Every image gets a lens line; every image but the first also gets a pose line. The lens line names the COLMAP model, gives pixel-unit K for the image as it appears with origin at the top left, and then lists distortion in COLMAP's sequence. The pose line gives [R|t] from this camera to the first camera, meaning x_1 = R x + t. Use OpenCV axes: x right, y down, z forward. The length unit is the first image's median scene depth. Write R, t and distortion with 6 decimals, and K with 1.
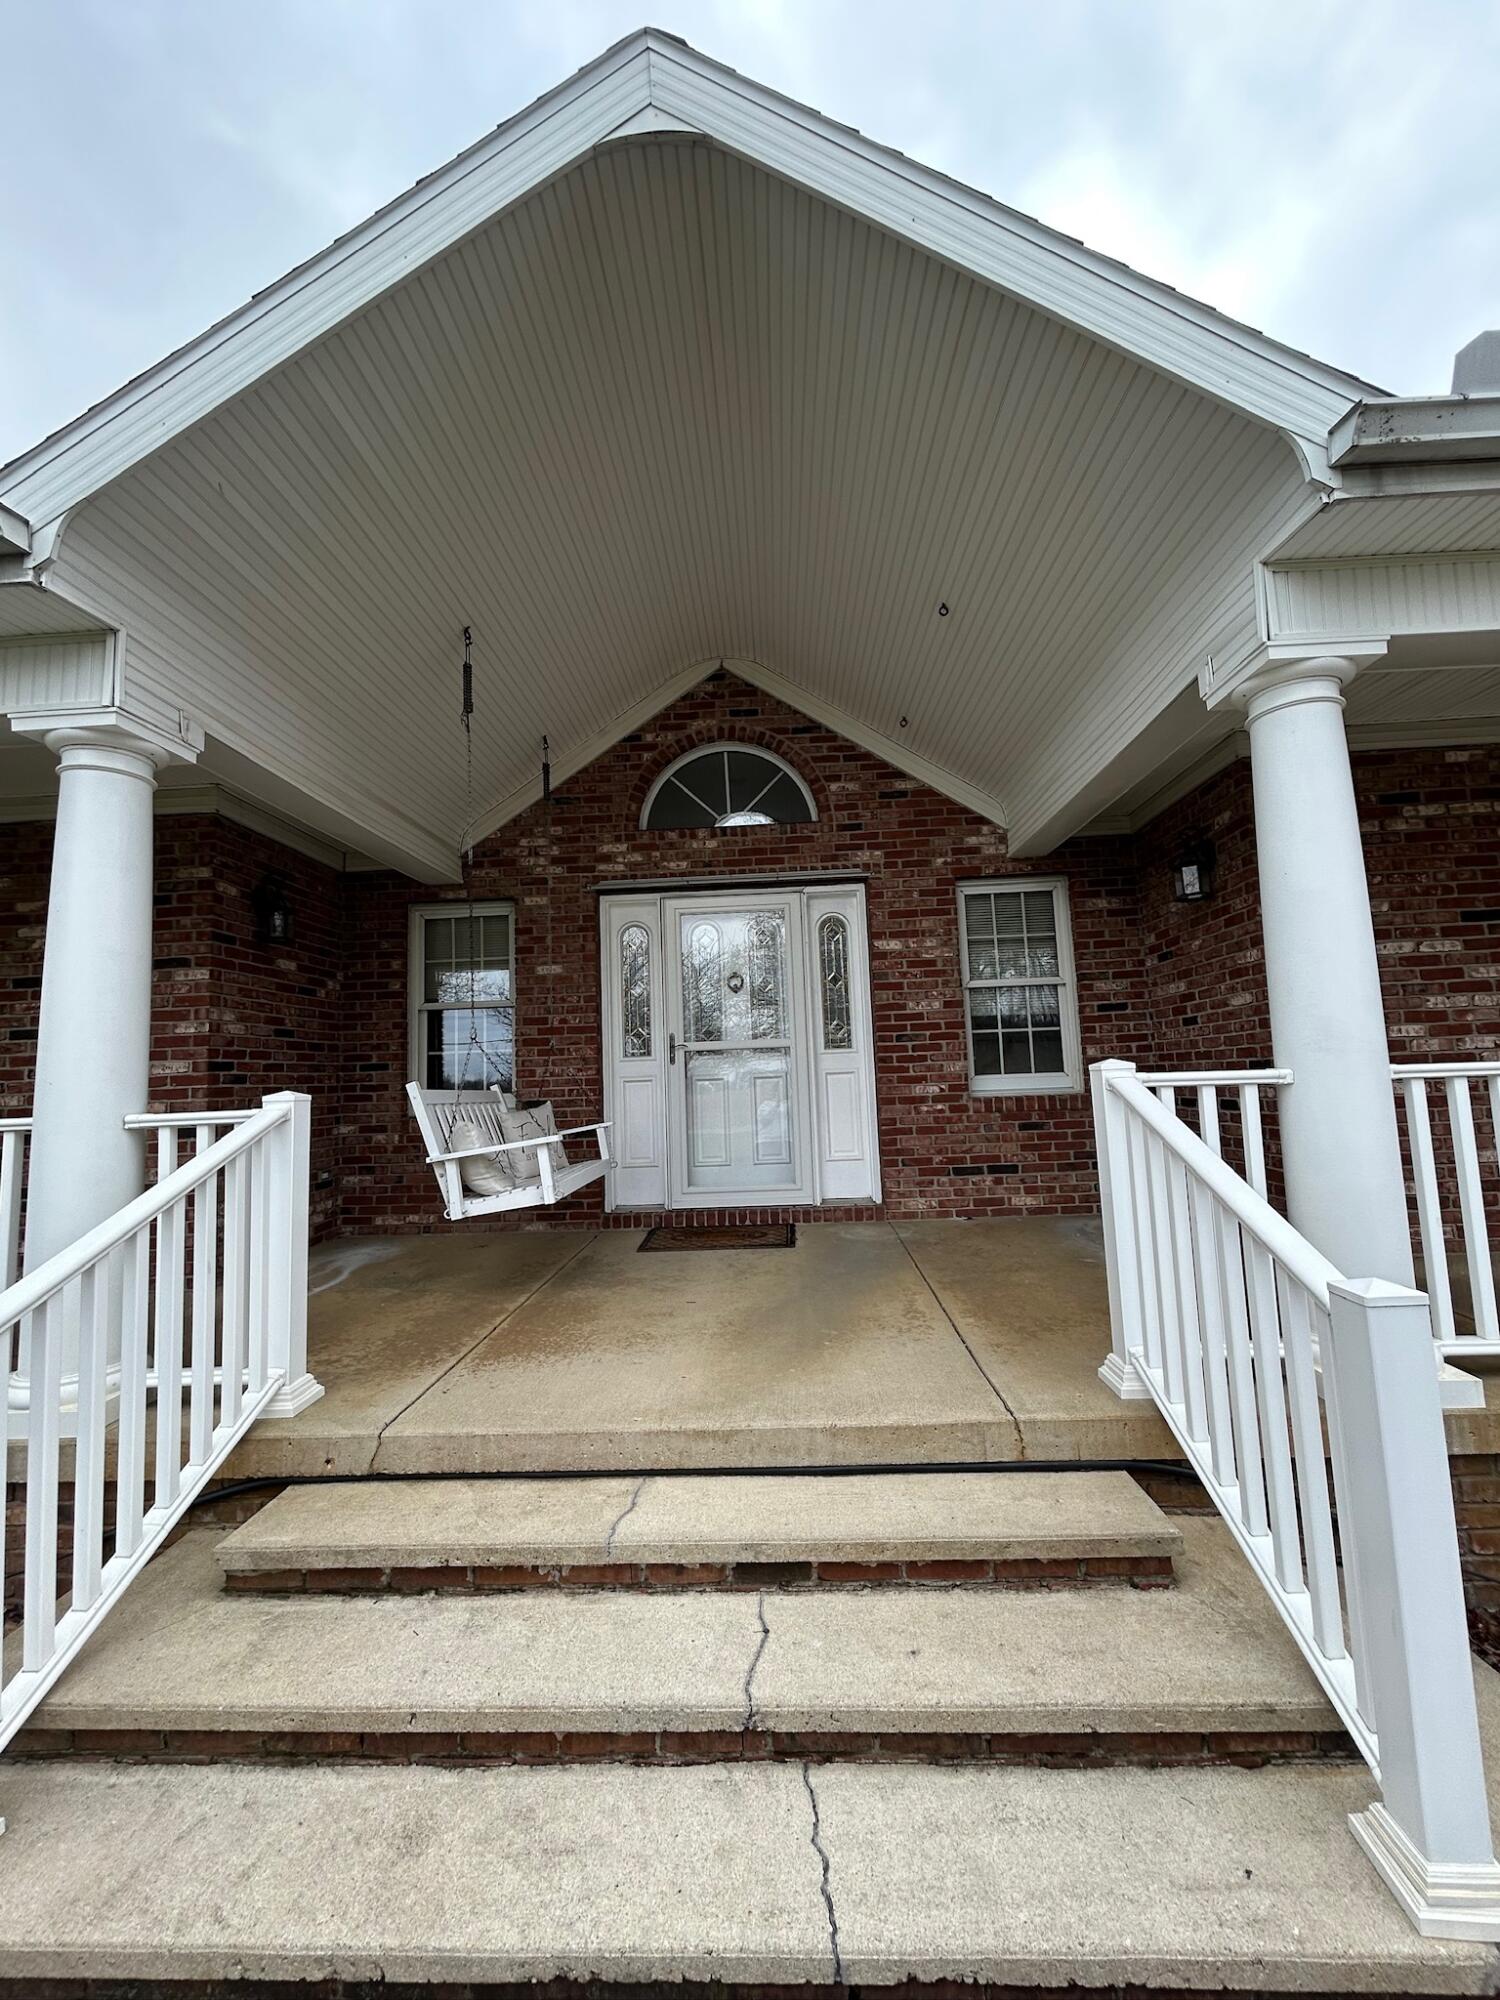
lens RADIAL K [[802.4, 0, 746.5], [0, 802.4, 1003.5], [0, 0, 1]] dist [-0.001446, 0.001134]
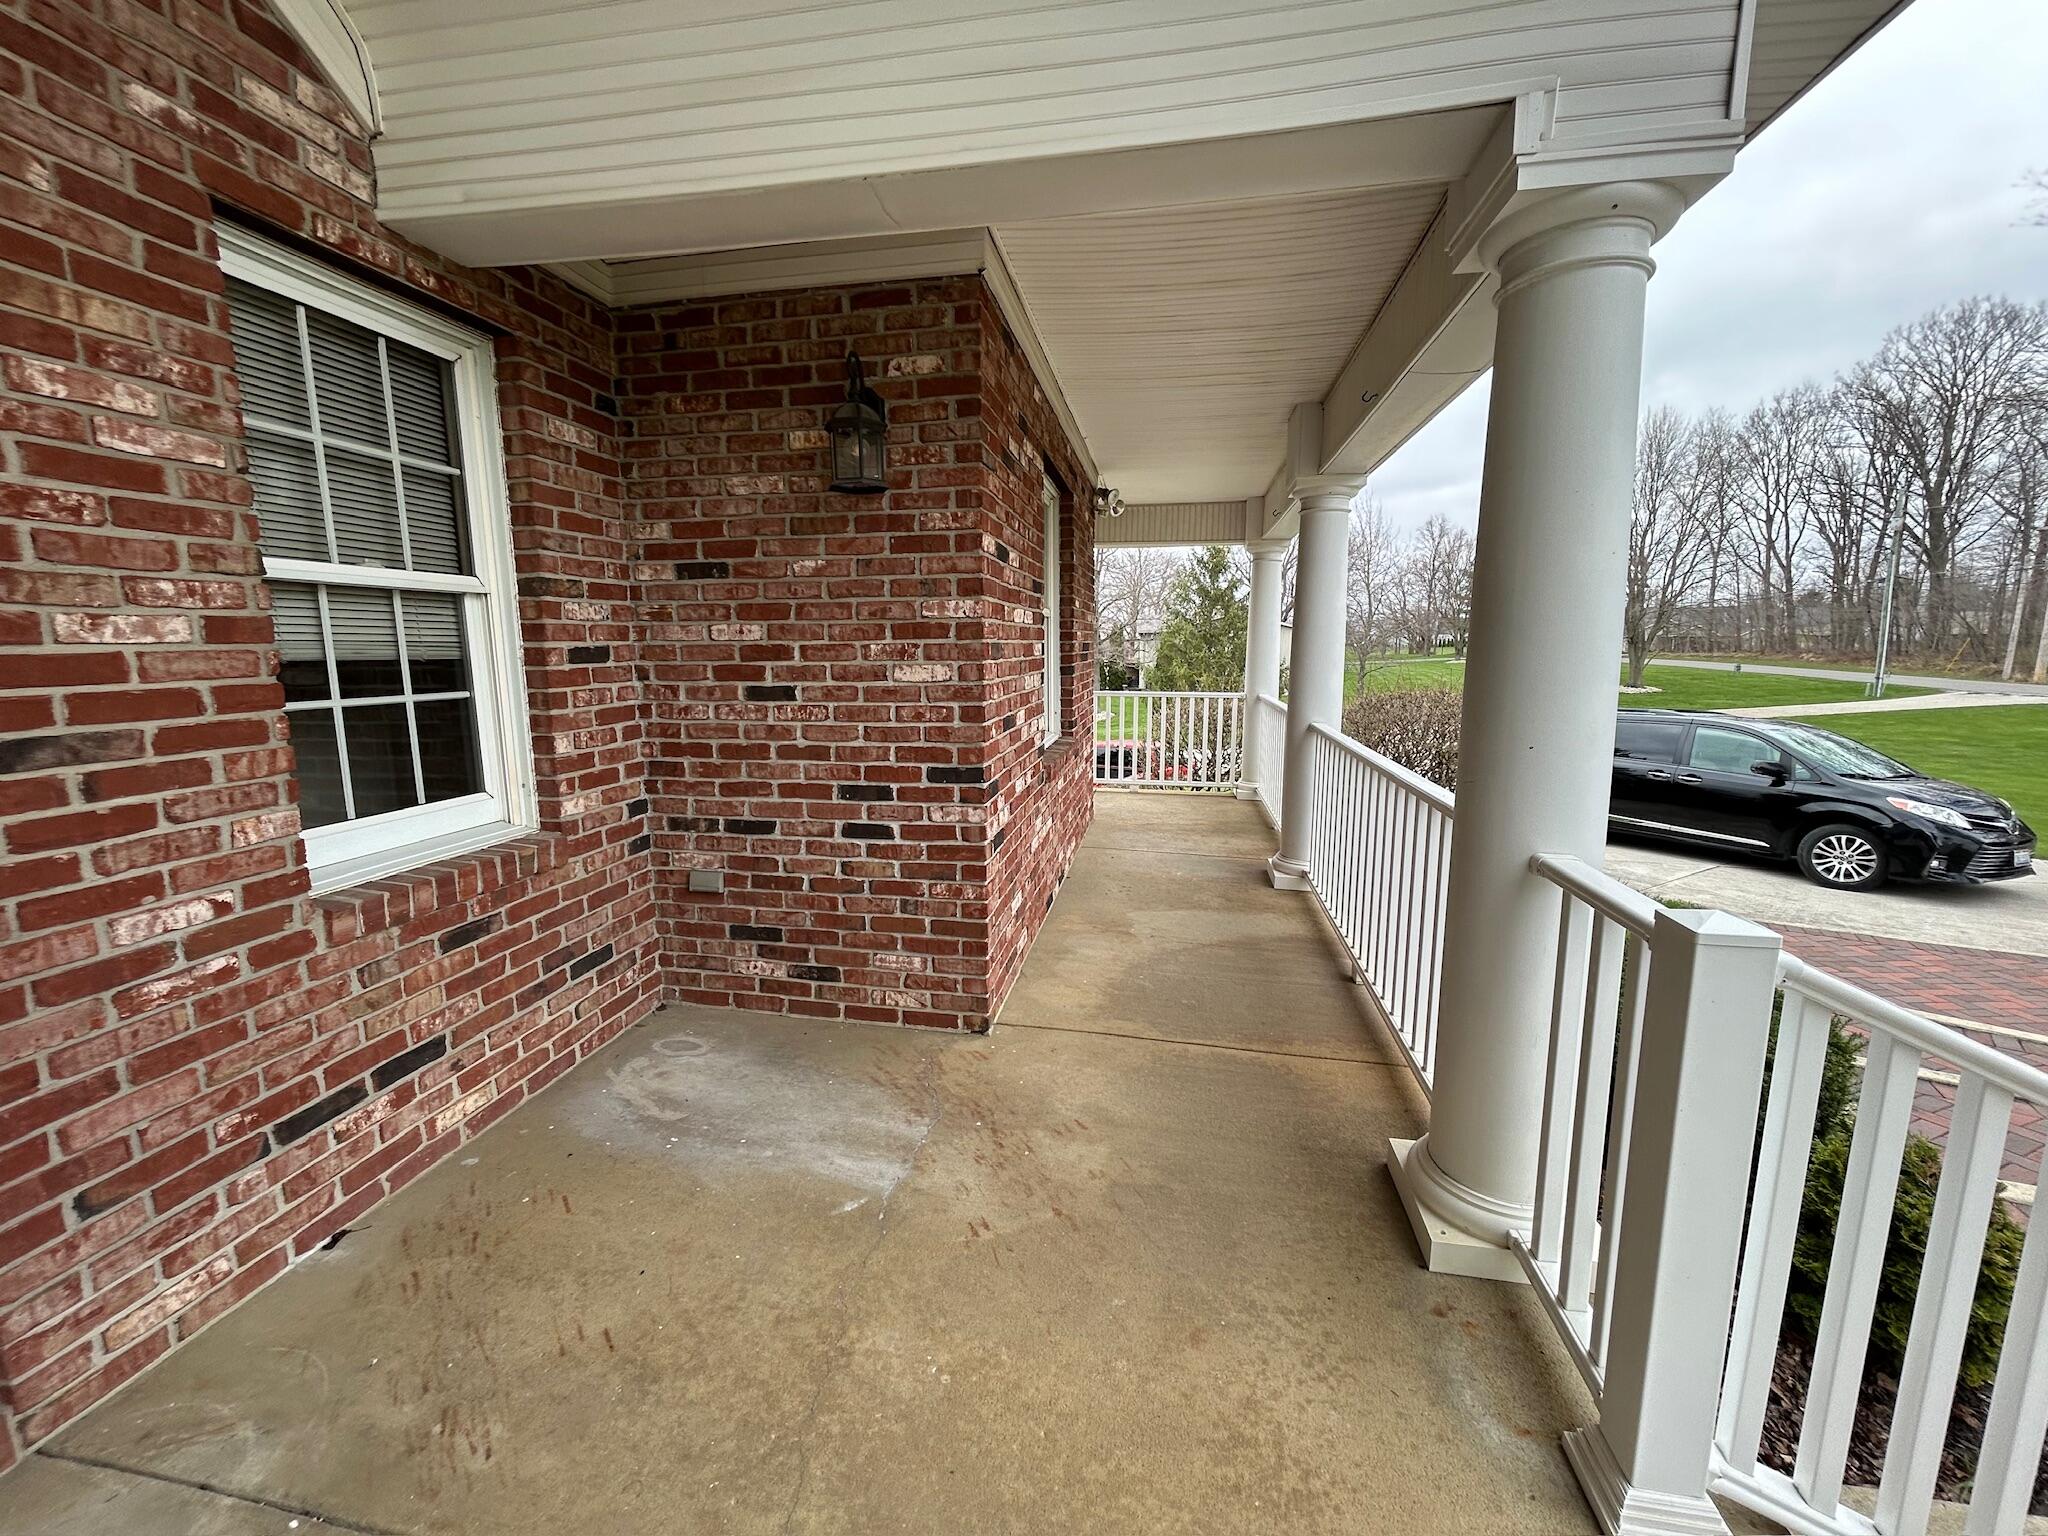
lens RADIAL K [[821.6, 0, 1026.1], [0, 821.6, 767.9], [0, 0, 1]] dist [-0.001446, 0.001134]
pose [[0.135284, -0.109913, 0.984692, -0.021505], [-0.095613, 0.987741, 0.123389, -0.015061], [-0.986183, -0.110842, 0.123116, 0.661451]]
